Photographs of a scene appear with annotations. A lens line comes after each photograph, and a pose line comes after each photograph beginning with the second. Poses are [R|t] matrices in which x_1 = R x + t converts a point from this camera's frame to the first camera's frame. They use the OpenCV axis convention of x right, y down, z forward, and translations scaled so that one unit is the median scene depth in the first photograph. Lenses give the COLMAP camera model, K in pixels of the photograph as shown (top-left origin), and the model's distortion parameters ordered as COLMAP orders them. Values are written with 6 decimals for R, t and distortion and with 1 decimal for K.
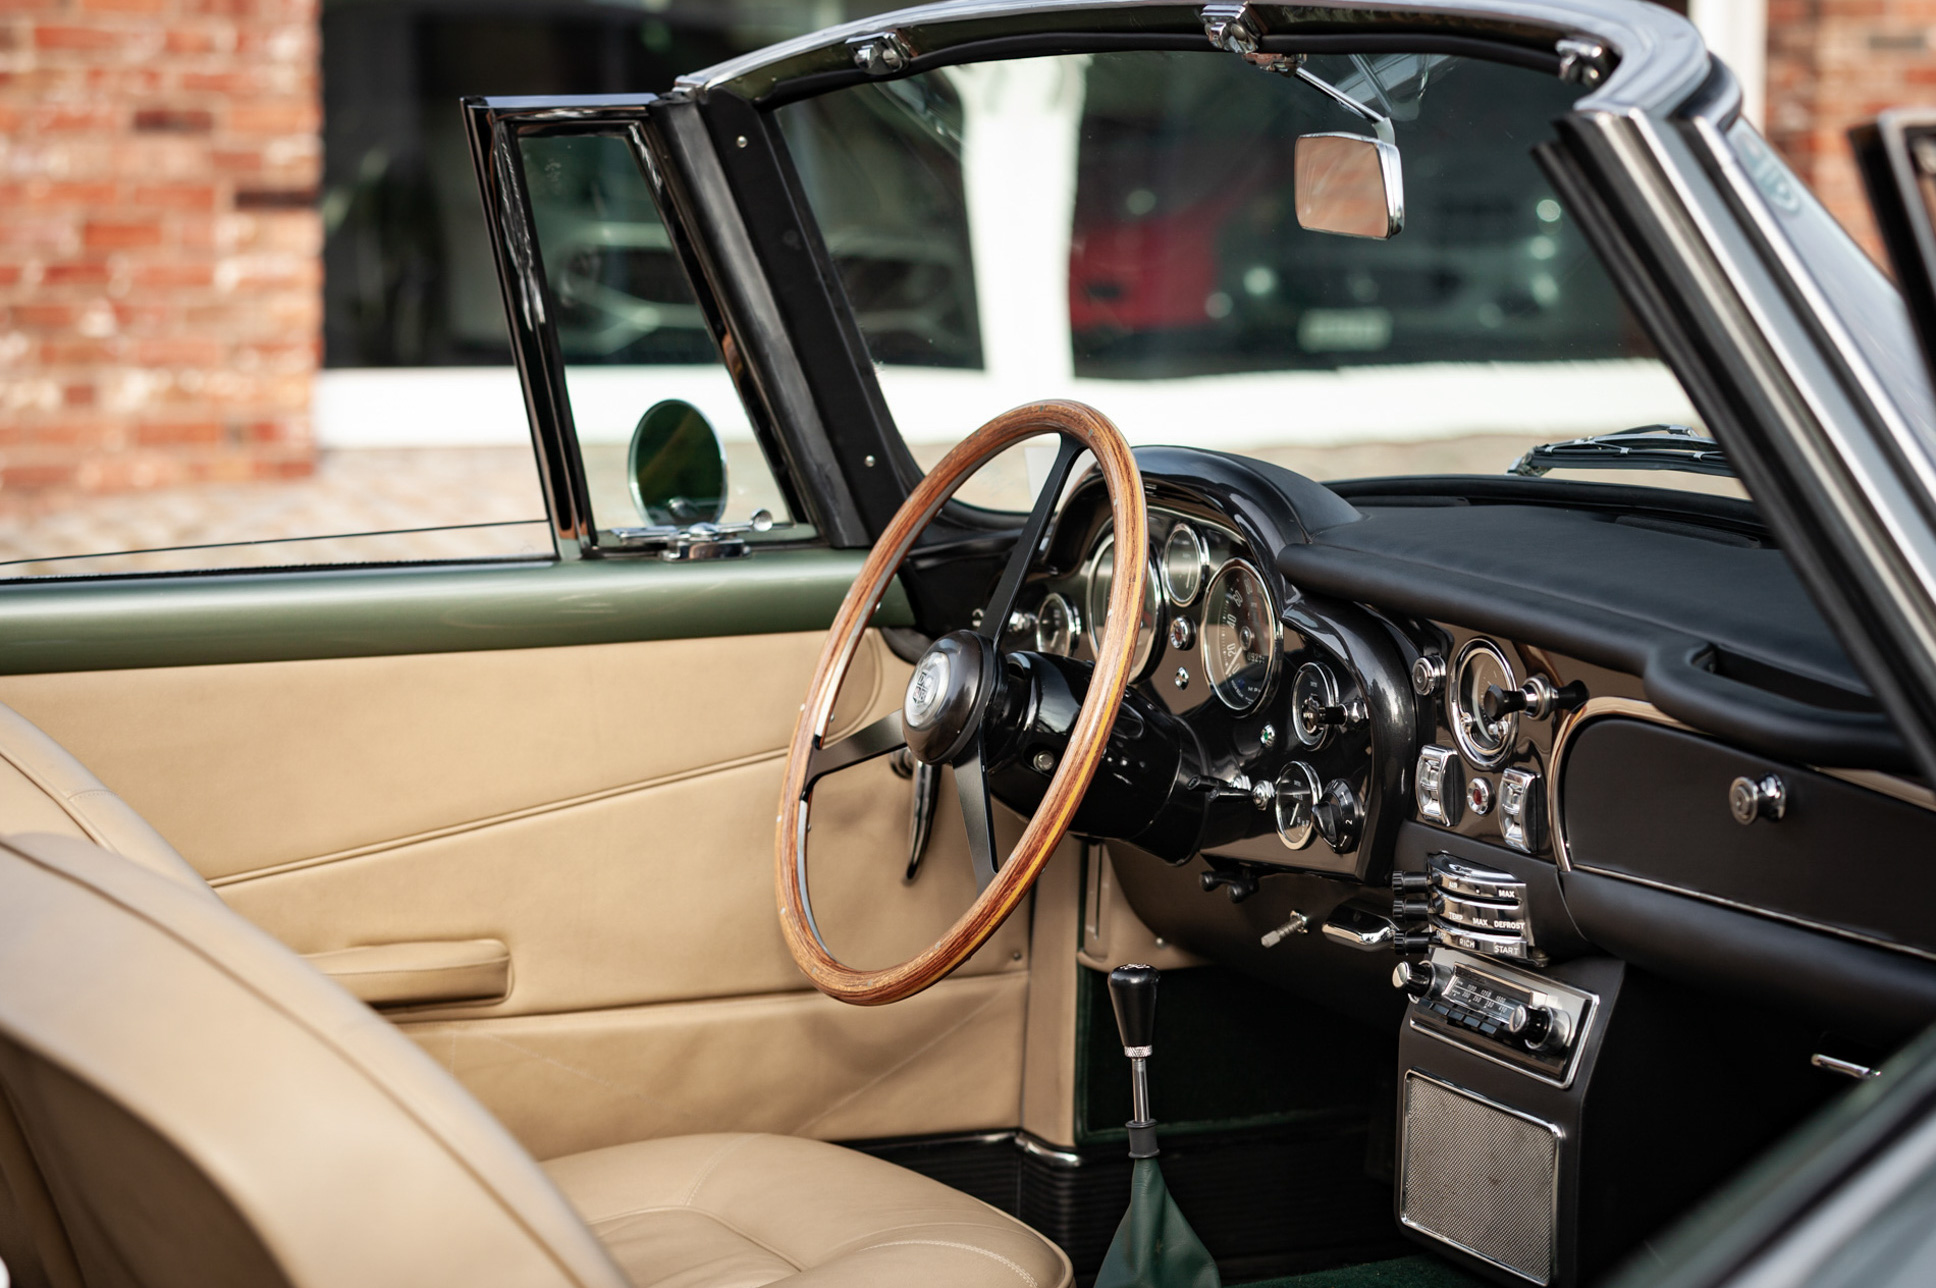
lens RADIAL K [[3863.2, 0, 968.0], [0, 3863.2, 644.0], [0, 0, 1]] dist [-0.026241, 0.066066]
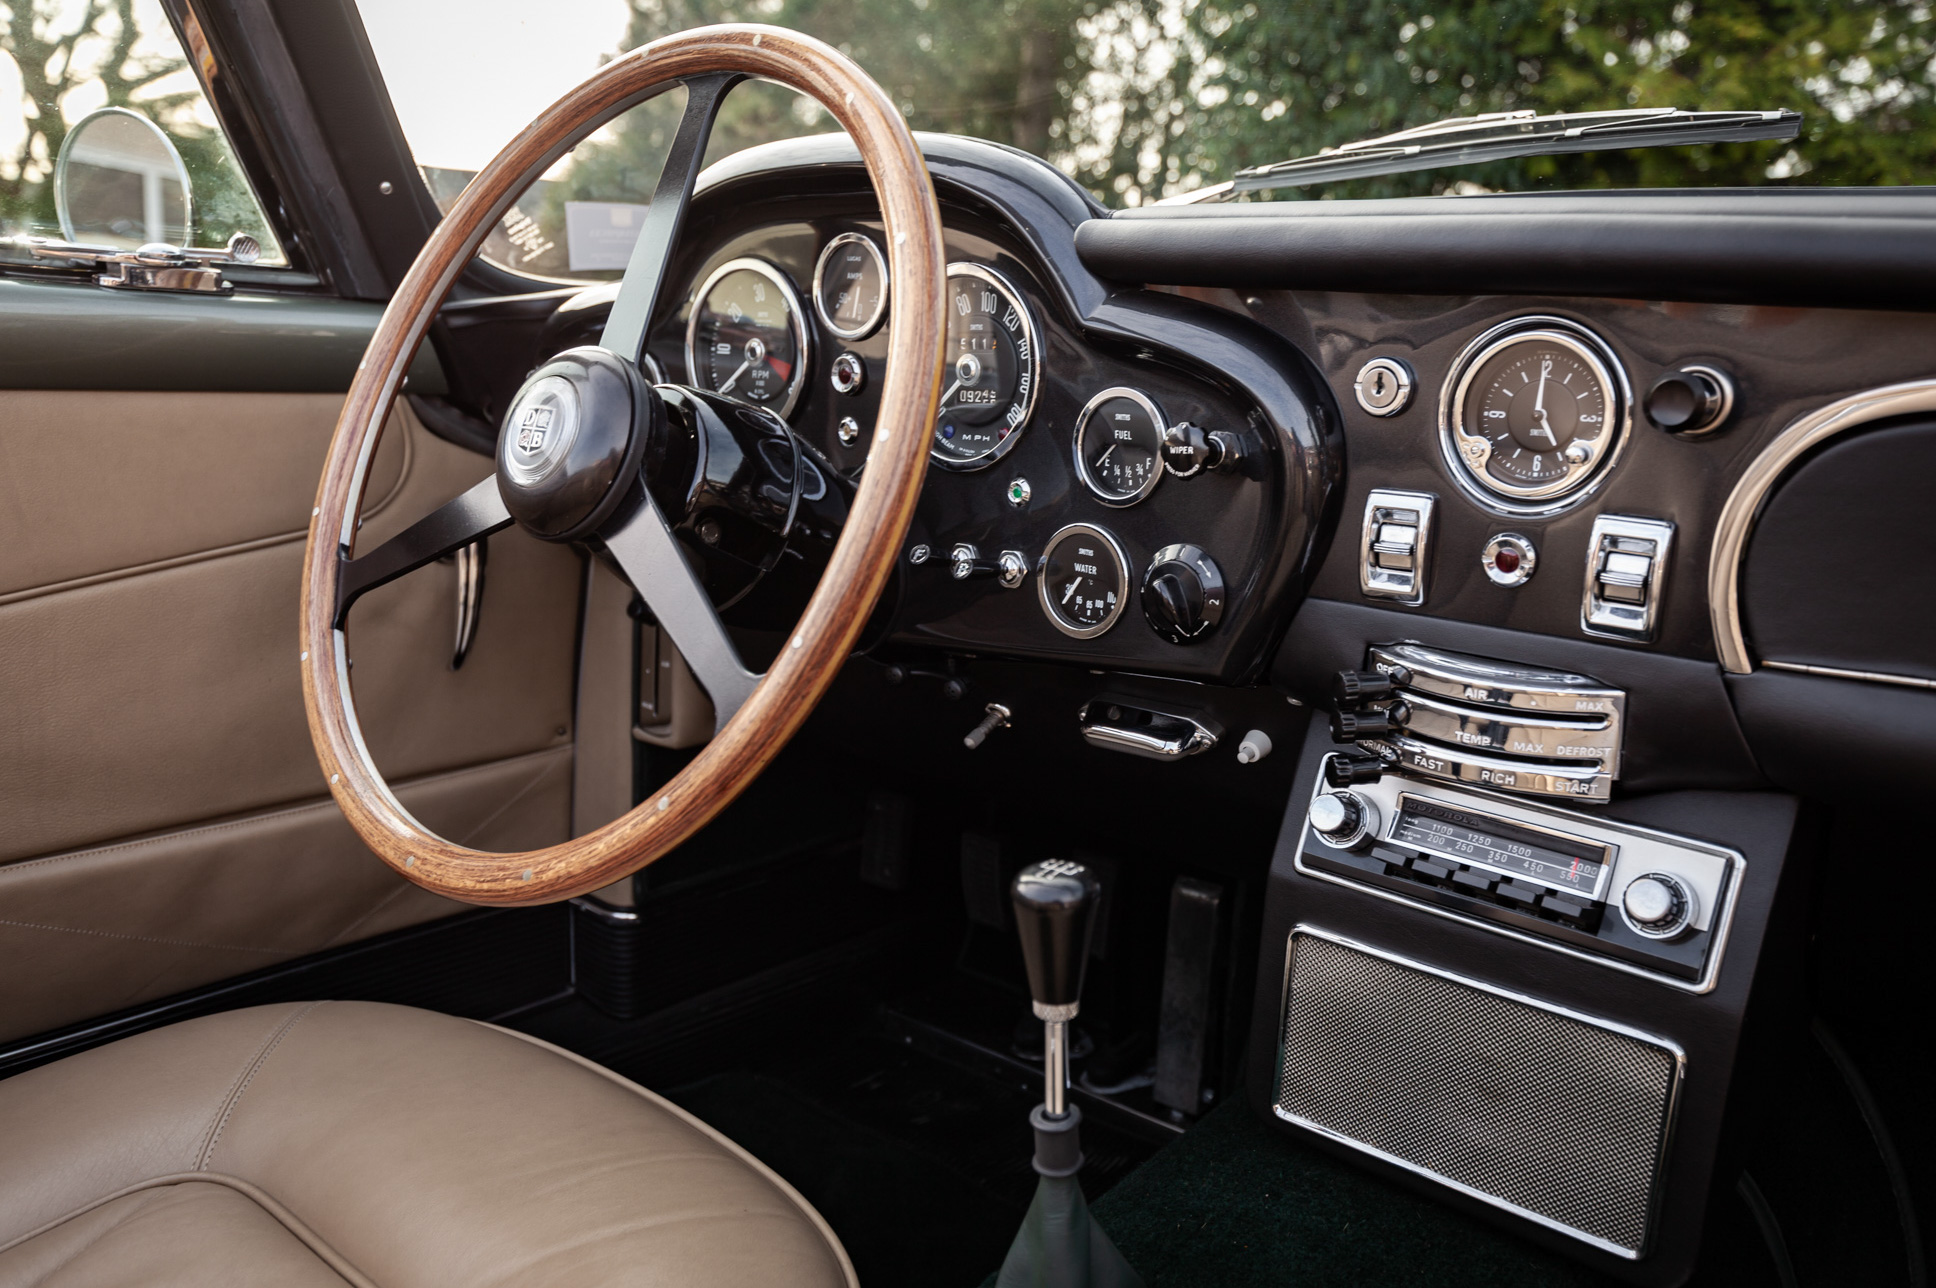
lens RADIAL K [[1316.6, 0, 1035.1], [0, 1316.6, 690.0], [0, 0, 1]] dist [0.002442, -0.000169]
pose [[0.887777, -0.066960, 0.455377, -0.038523], [0.007392, 0.991308, 0.131353, 0.025163], [-0.460214, -0.113246, 0.880556, 0.676220]]
